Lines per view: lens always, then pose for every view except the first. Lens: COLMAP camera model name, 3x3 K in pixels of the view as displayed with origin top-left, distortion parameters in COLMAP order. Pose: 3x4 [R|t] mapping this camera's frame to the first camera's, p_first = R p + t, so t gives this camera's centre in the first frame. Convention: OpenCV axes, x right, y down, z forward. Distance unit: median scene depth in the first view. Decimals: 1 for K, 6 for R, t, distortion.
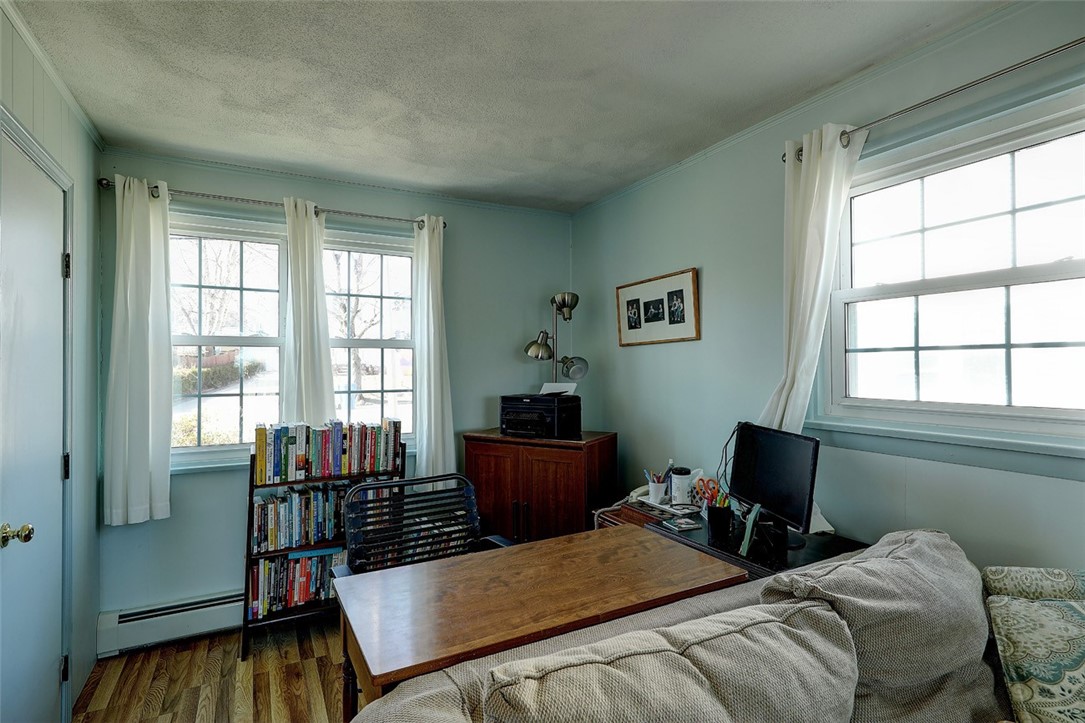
lens RADIAL K [[536.3, 0, 546.1], [0, 536.3, 362.9], [0, 0, 1]] dist [0.011483, -0.000452]
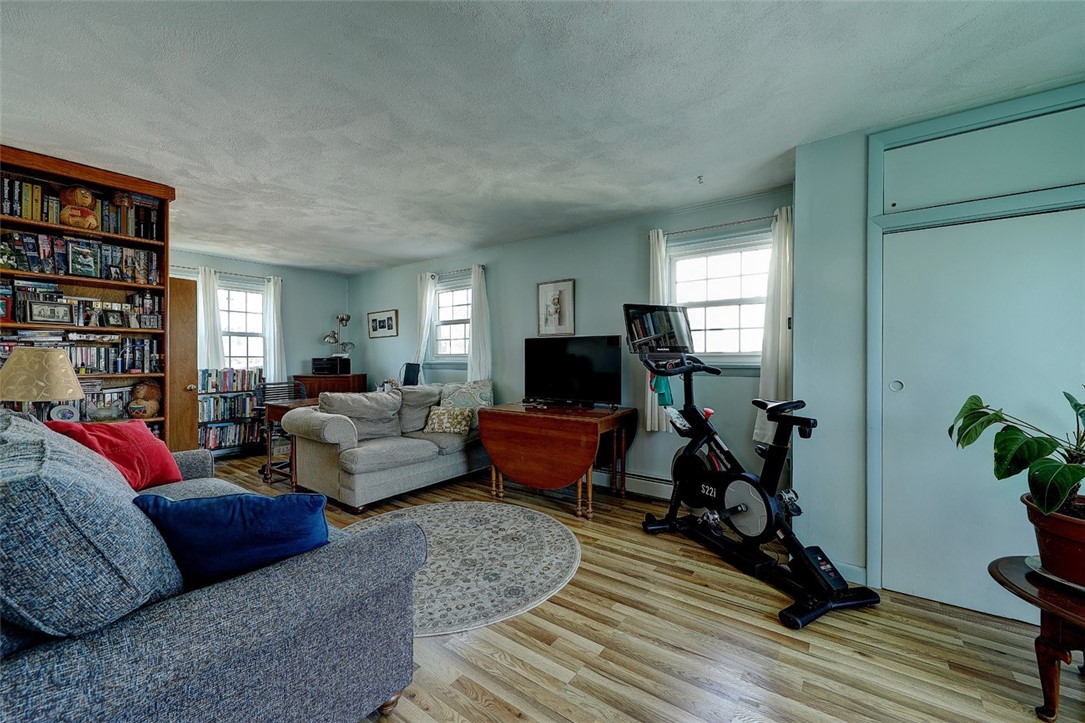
lens RADIAL K [[414.4, 0, 548.9], [0, 414.4, 360.0], [0, 0, 1]] dist [0.005041, -0.002537]
pose [[0.891530, -0.001855, 0.452957, 0.017073], [-0.001574, 0.999973, 0.007193, 0.059550], [-0.452958, -0.007126, 0.891503, -1.163856]]
